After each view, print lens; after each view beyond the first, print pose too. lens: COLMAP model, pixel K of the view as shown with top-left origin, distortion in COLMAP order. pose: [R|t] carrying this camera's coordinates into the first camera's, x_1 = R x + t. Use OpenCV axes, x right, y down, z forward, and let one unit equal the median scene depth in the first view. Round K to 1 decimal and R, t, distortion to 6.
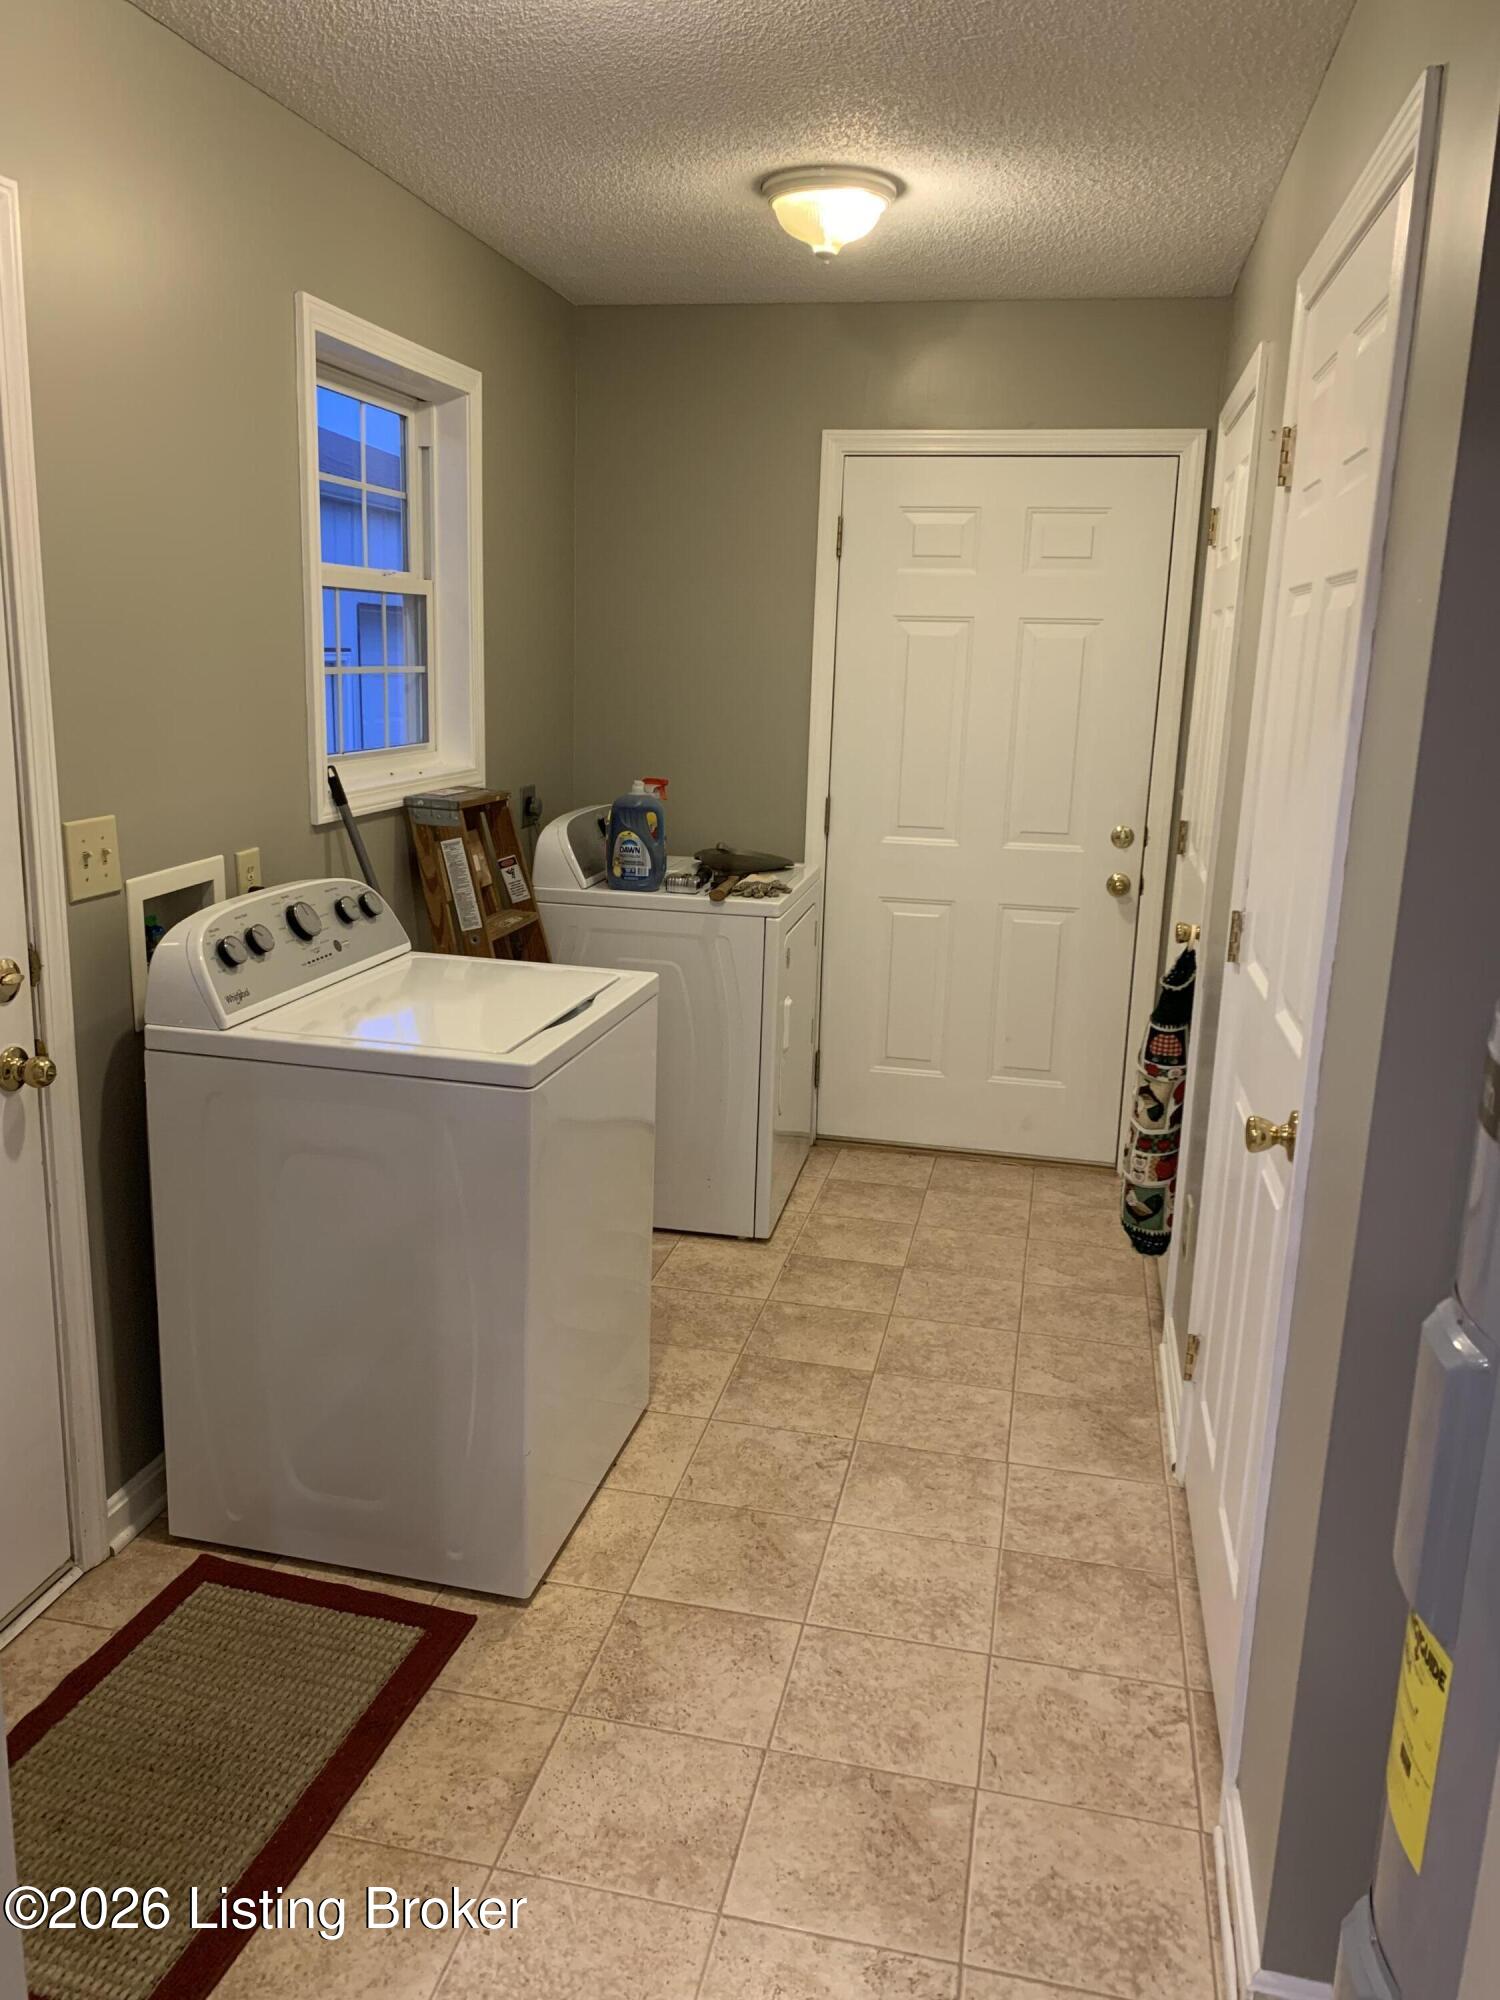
lens RADIAL K [[1516.5, 0, 734.7], [0, 1516.5, 988.3], [0, 0, 1]] dist [0.051203, -0.023917]
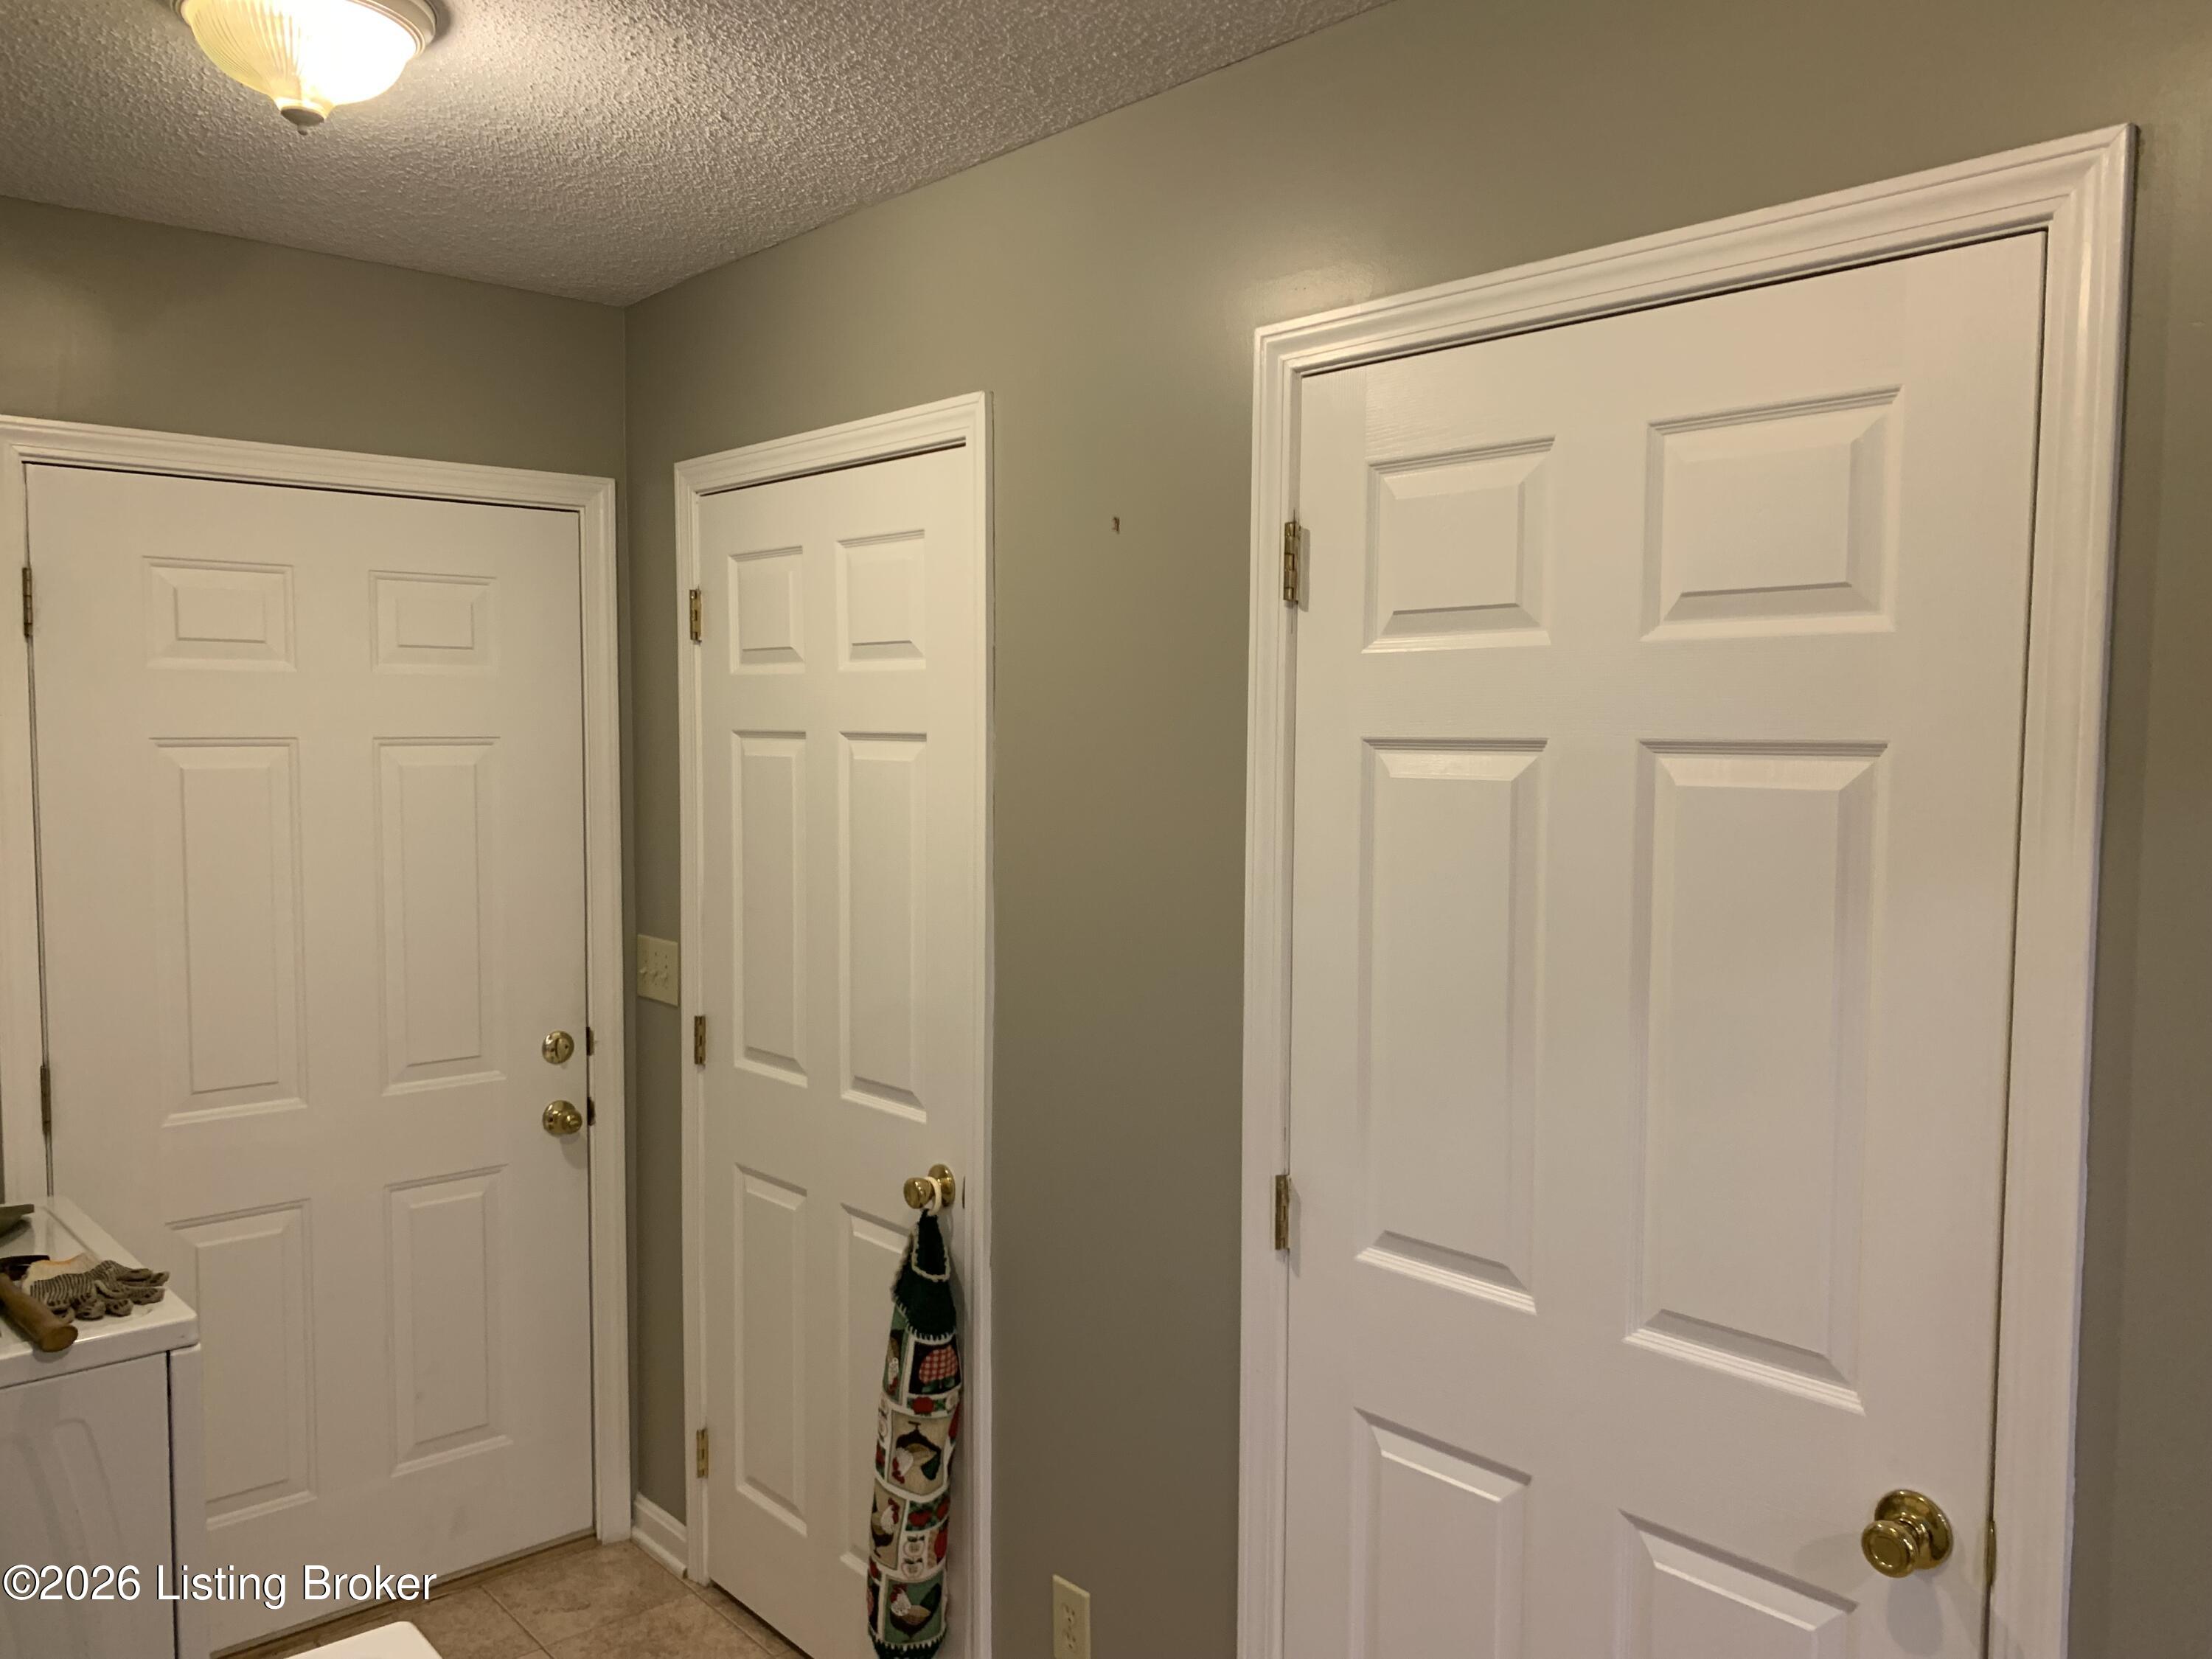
lens RADIAL K [[1658.7, 0, 1106.0], [0, 1658.7, 829.5], [0, 0, 1]] dist [-0.002021, -0.006658]
pose [[0.575497, -0.078515, 0.814026, -0.278287], [0.193882, 0.980102, -0.042537, -0.162451], [-0.794489, 0.182305, 0.579268, 0.507678]]
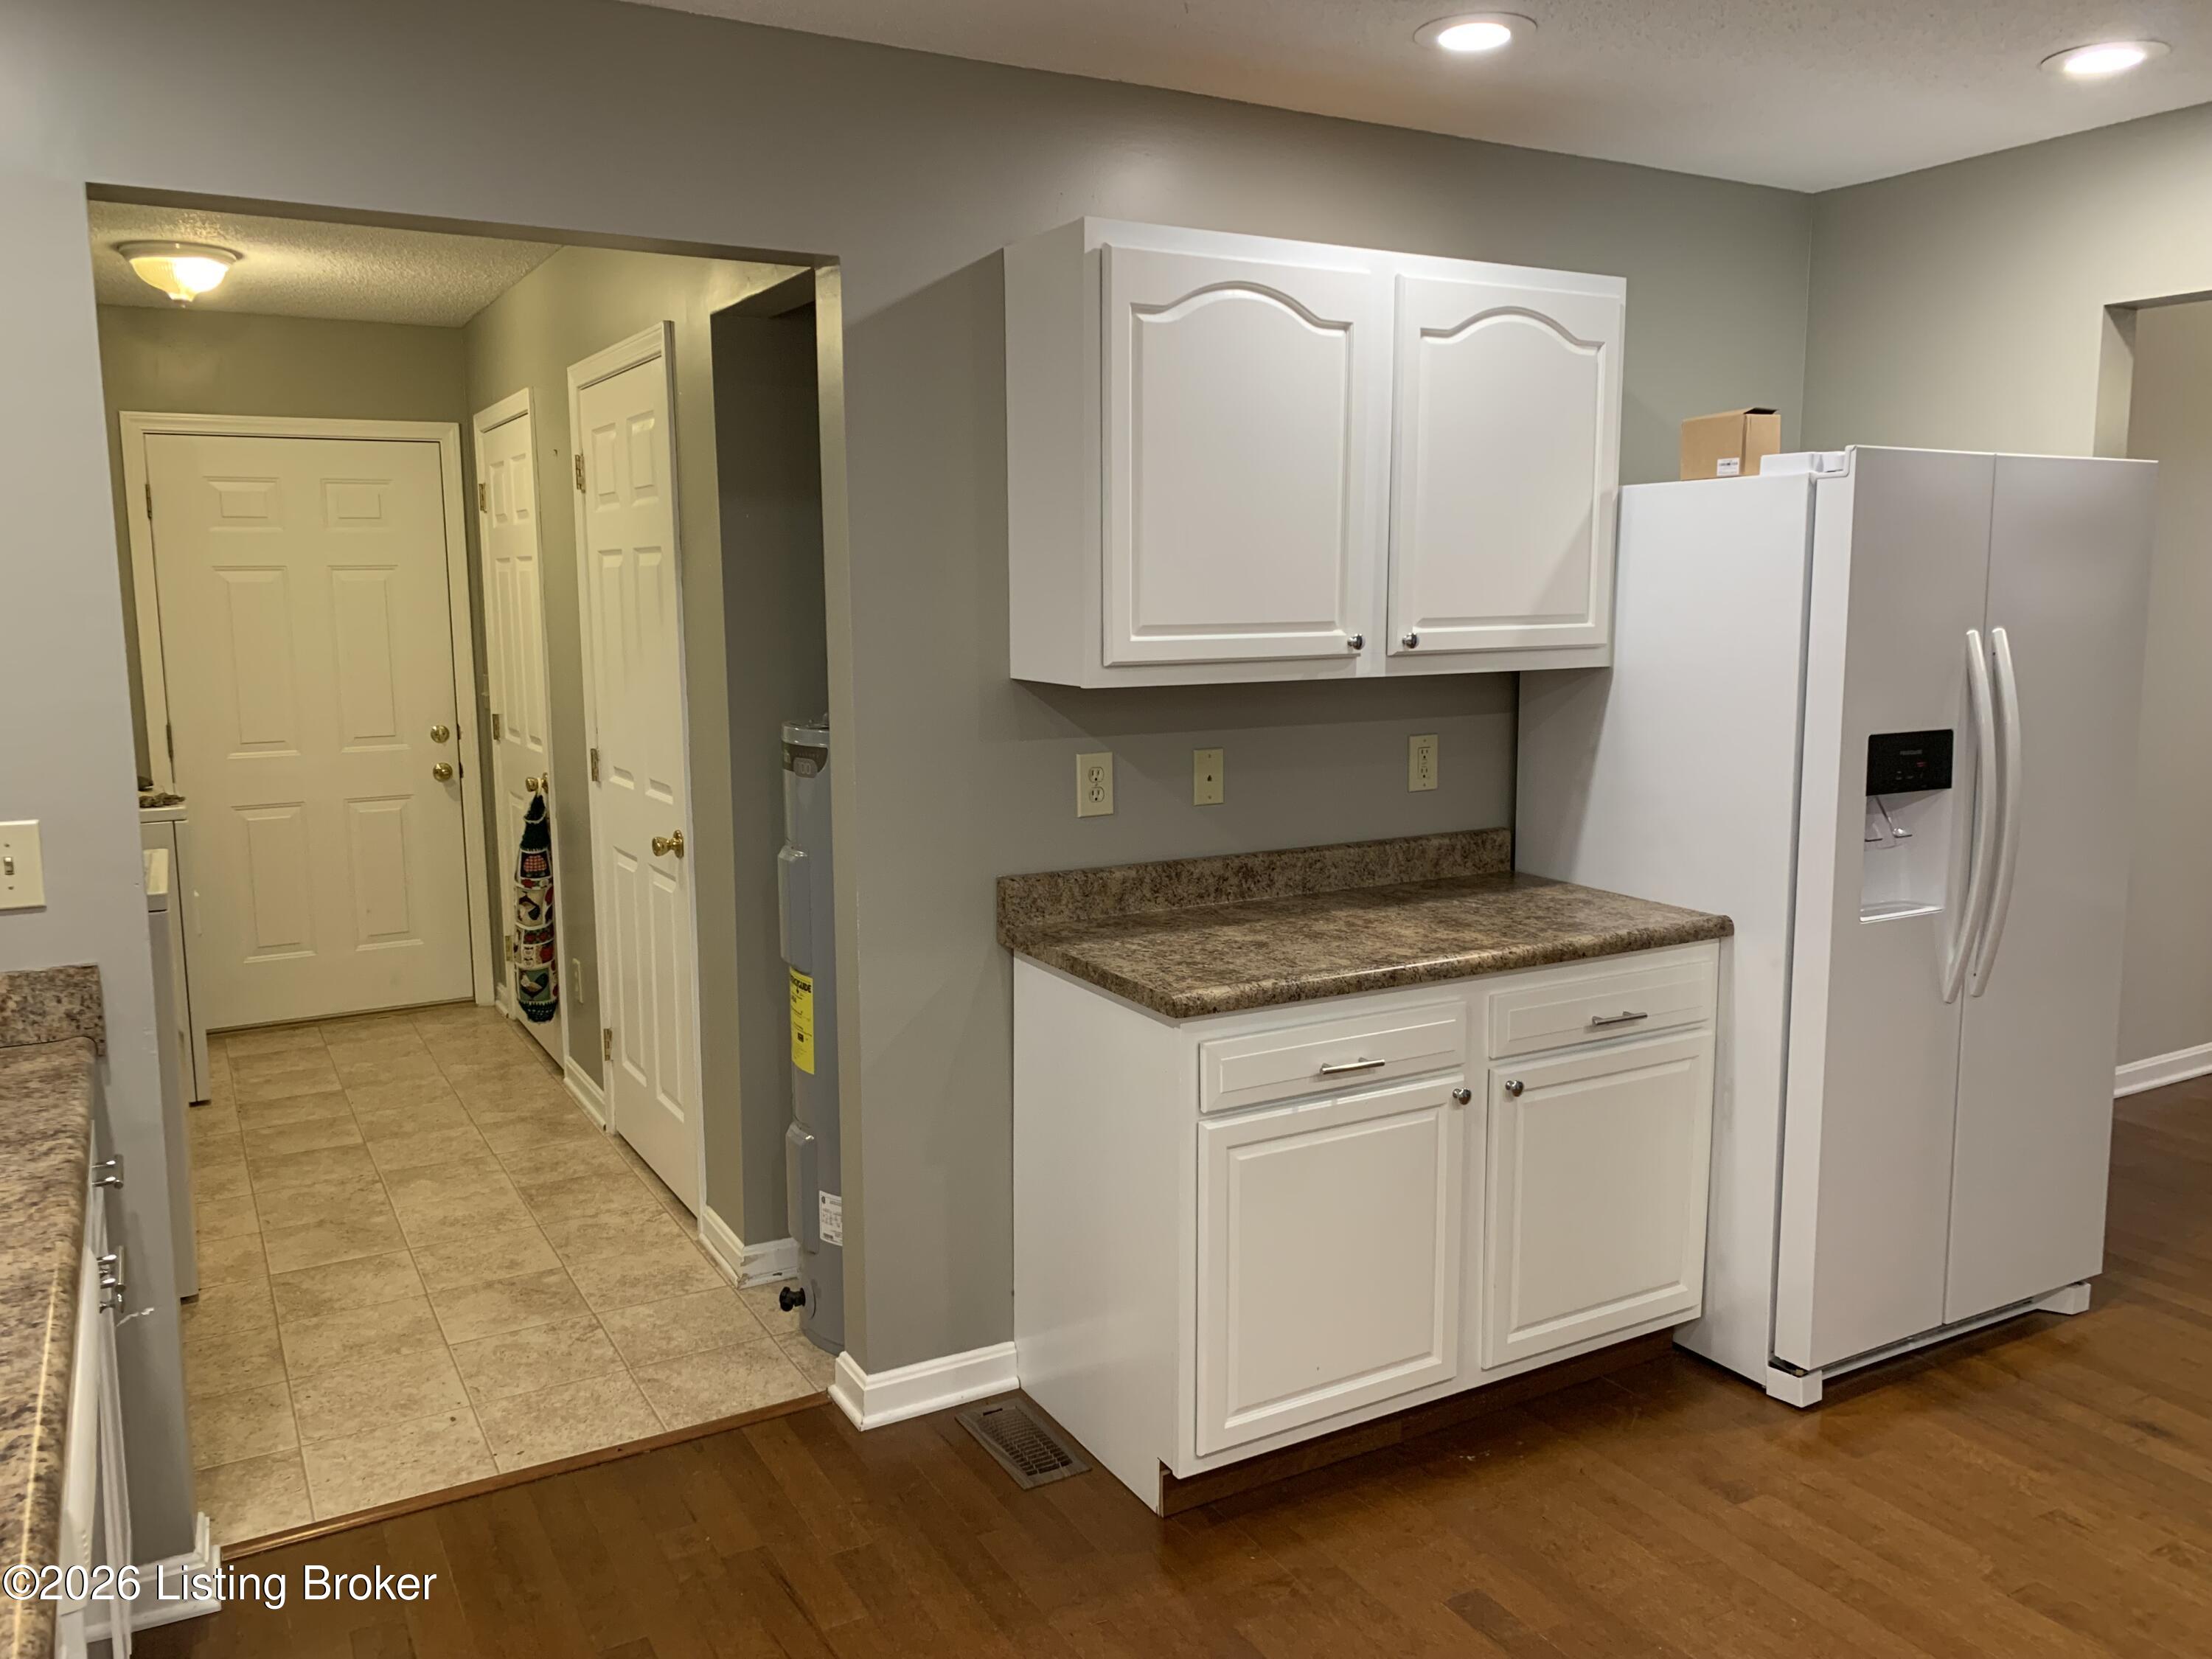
lens RADIAL K [[1677.3, 0, 1059.6], [0, 1677.3, 815.4], [0, 0, 1]] dist [0.051203, -0.023917]
pose [[0.754160, -0.127414, 0.644212, -0.376815], [0.179725, 0.983589, -0.015862, 0.114122], [-0.631619, 0.127743, 0.764683, -0.542379]]
